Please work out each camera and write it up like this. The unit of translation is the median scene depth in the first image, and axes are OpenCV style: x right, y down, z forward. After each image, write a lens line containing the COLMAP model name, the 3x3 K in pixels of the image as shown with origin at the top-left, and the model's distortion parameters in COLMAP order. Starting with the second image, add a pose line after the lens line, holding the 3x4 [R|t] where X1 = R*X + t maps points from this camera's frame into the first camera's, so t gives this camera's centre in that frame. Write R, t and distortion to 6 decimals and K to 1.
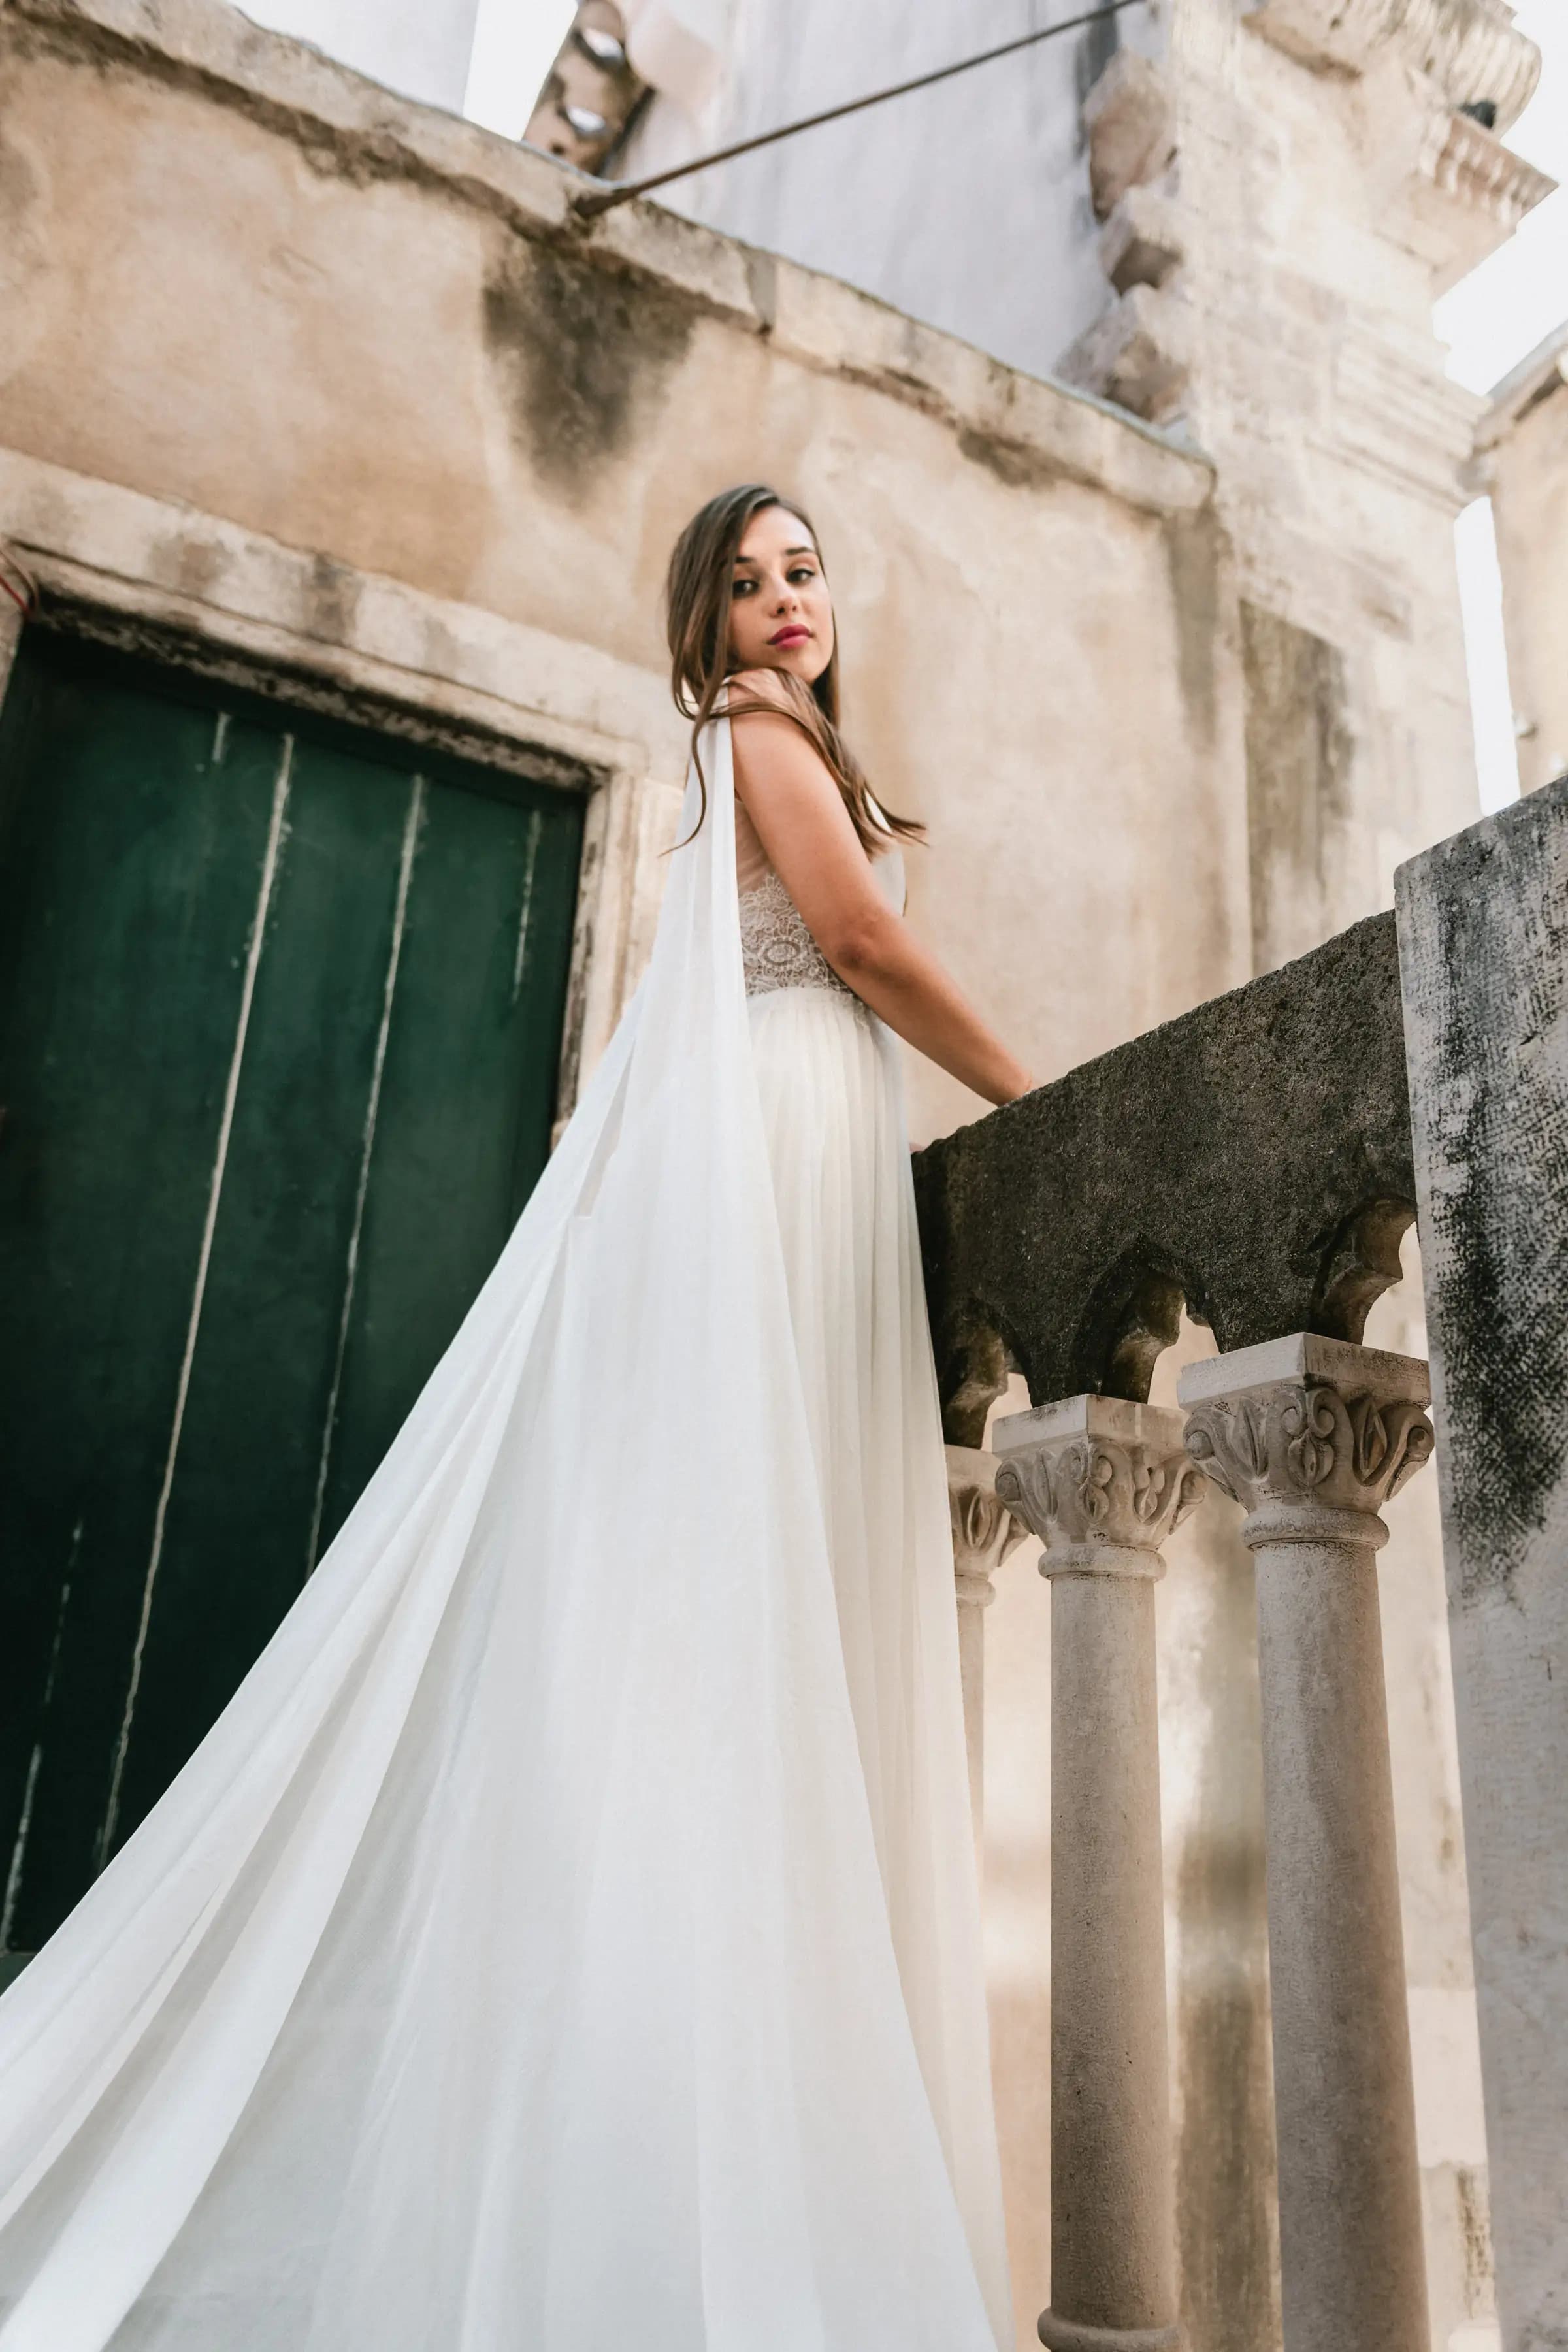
lens RADIAL K [[1835.5, 0, 794.3], [0, 1835.5, 1246.6], [0, 0, 1]] dist [0.002135, -0.000032]
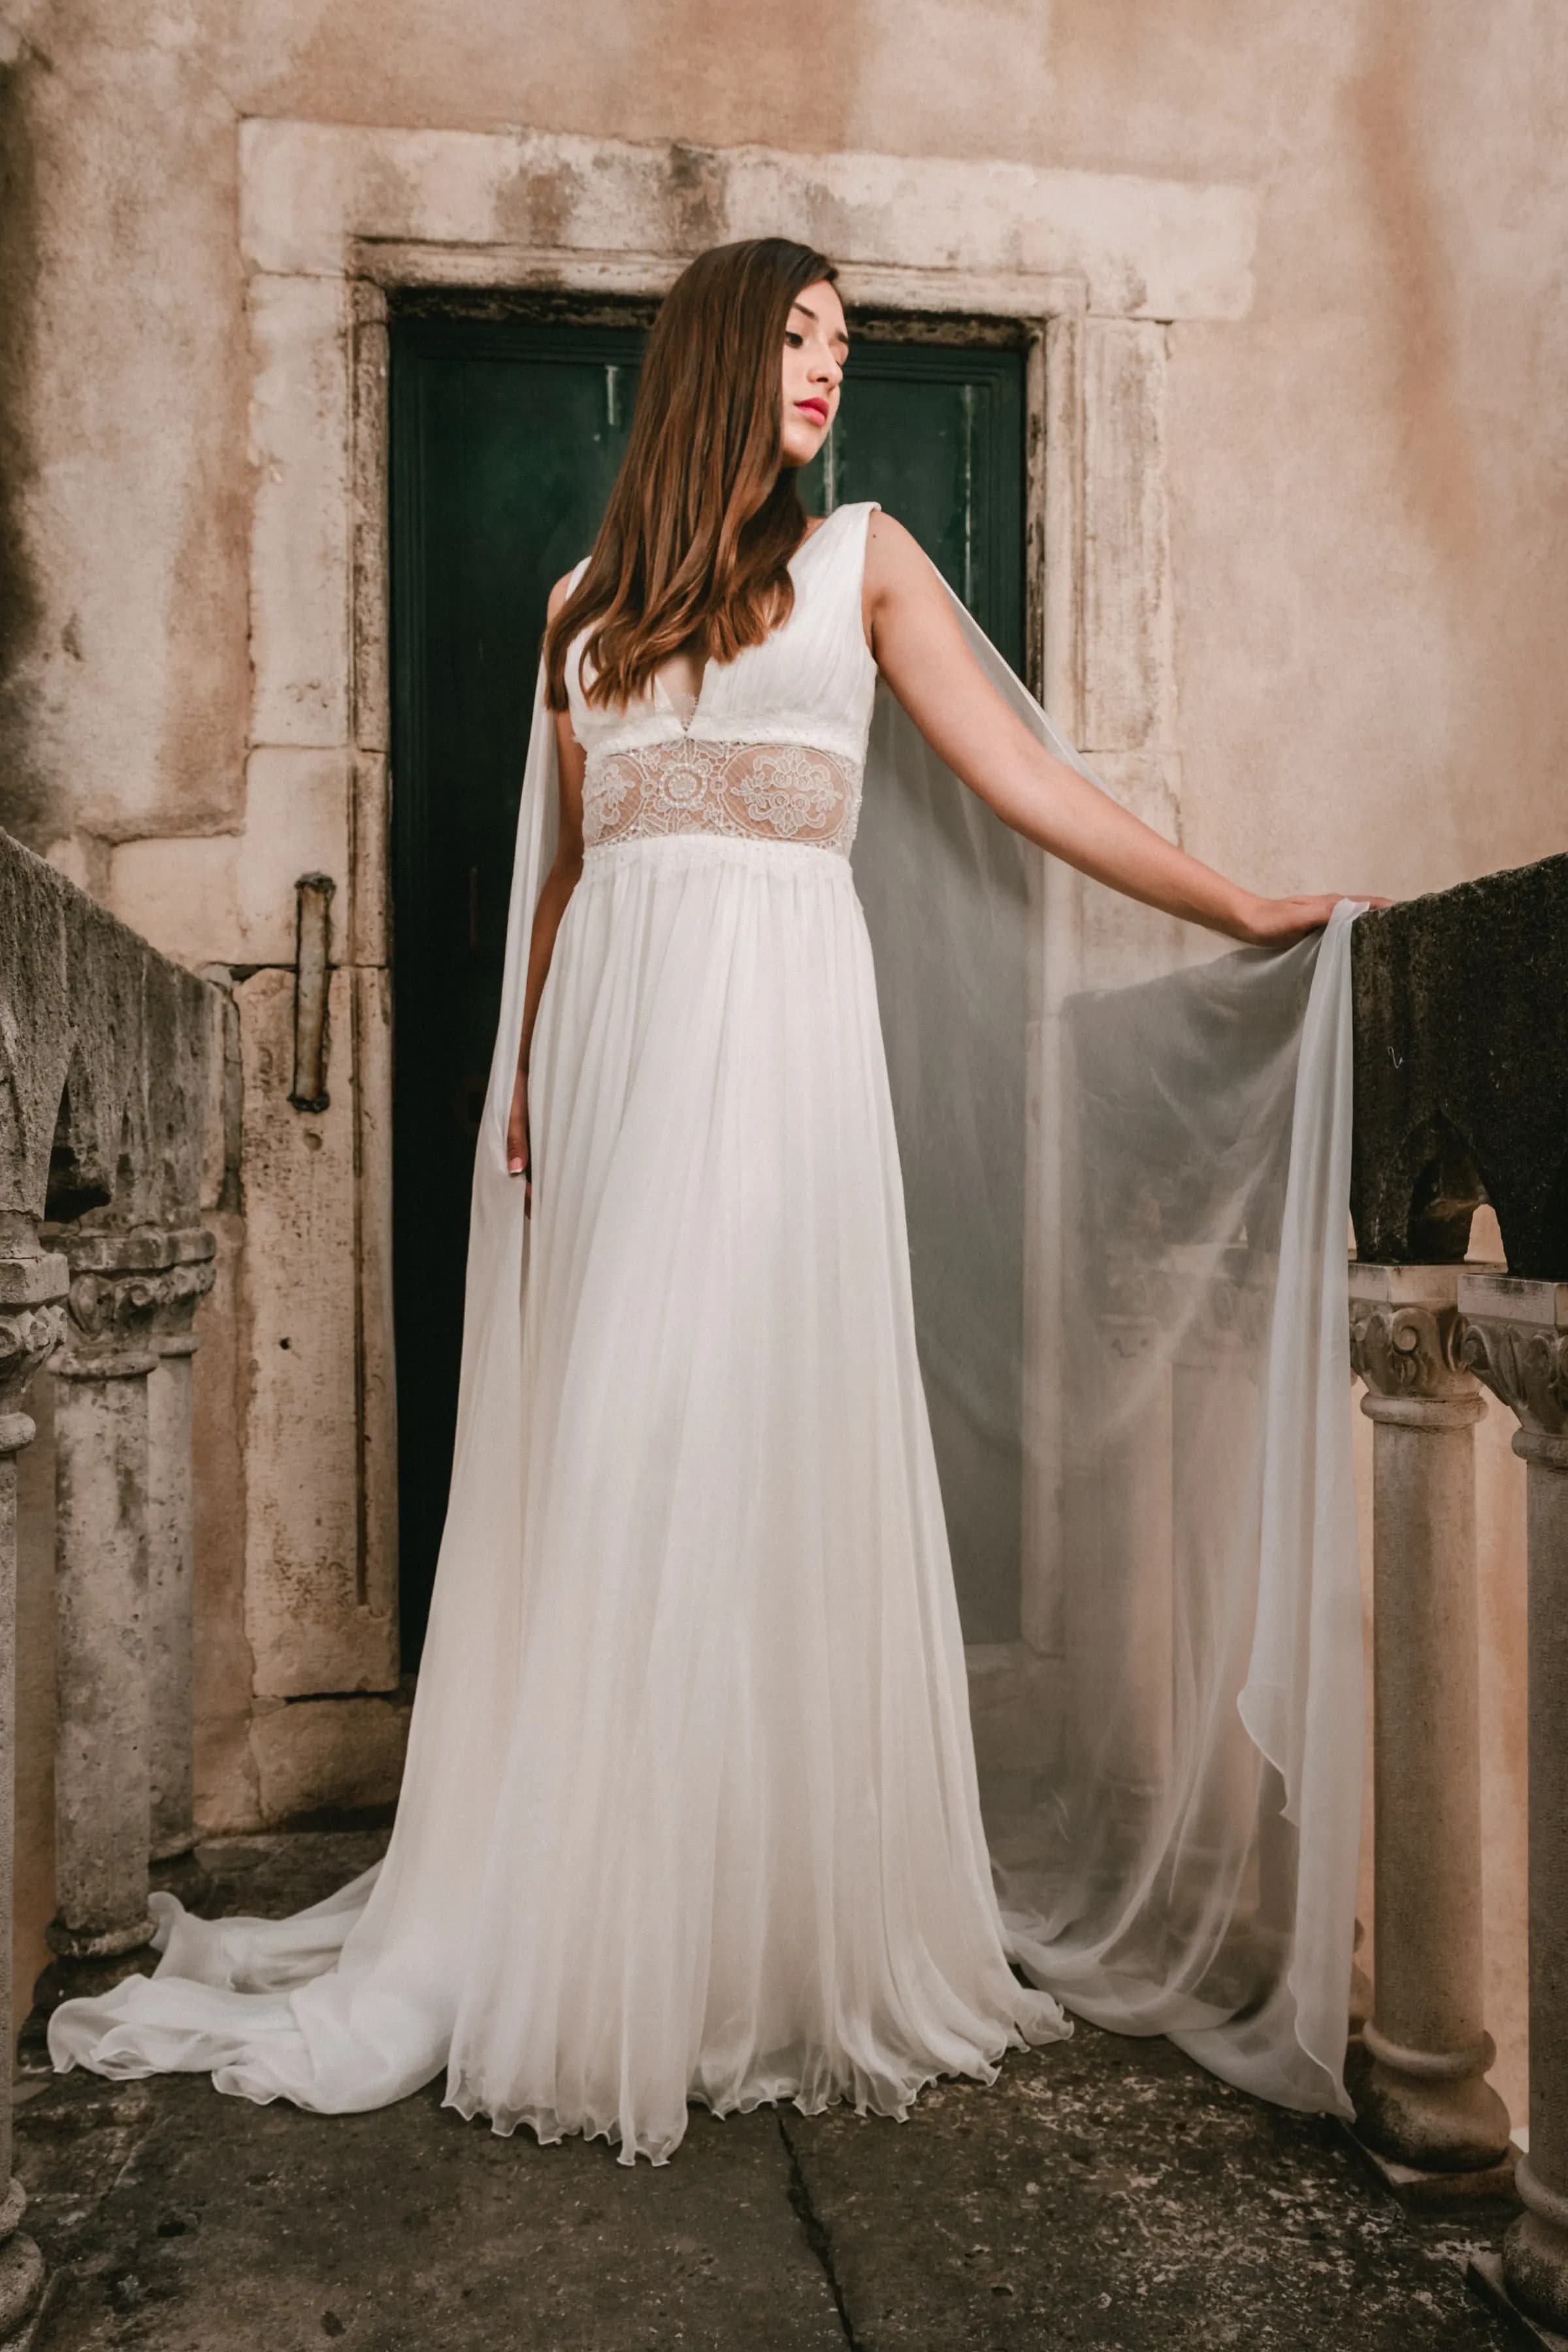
lens RADIAL K [[1835.5, 0, 794.3], [0, 1835.5, 1246.6], [0, 0, 1]] dist [0.002135, -0.000032]
pose [[0.936126, -0.045662, -0.348687, 0.071266], [0.159509, 0.938802, 0.305298, -0.143639], [0.313407, -0.341416, 0.886121, 0.074540]]
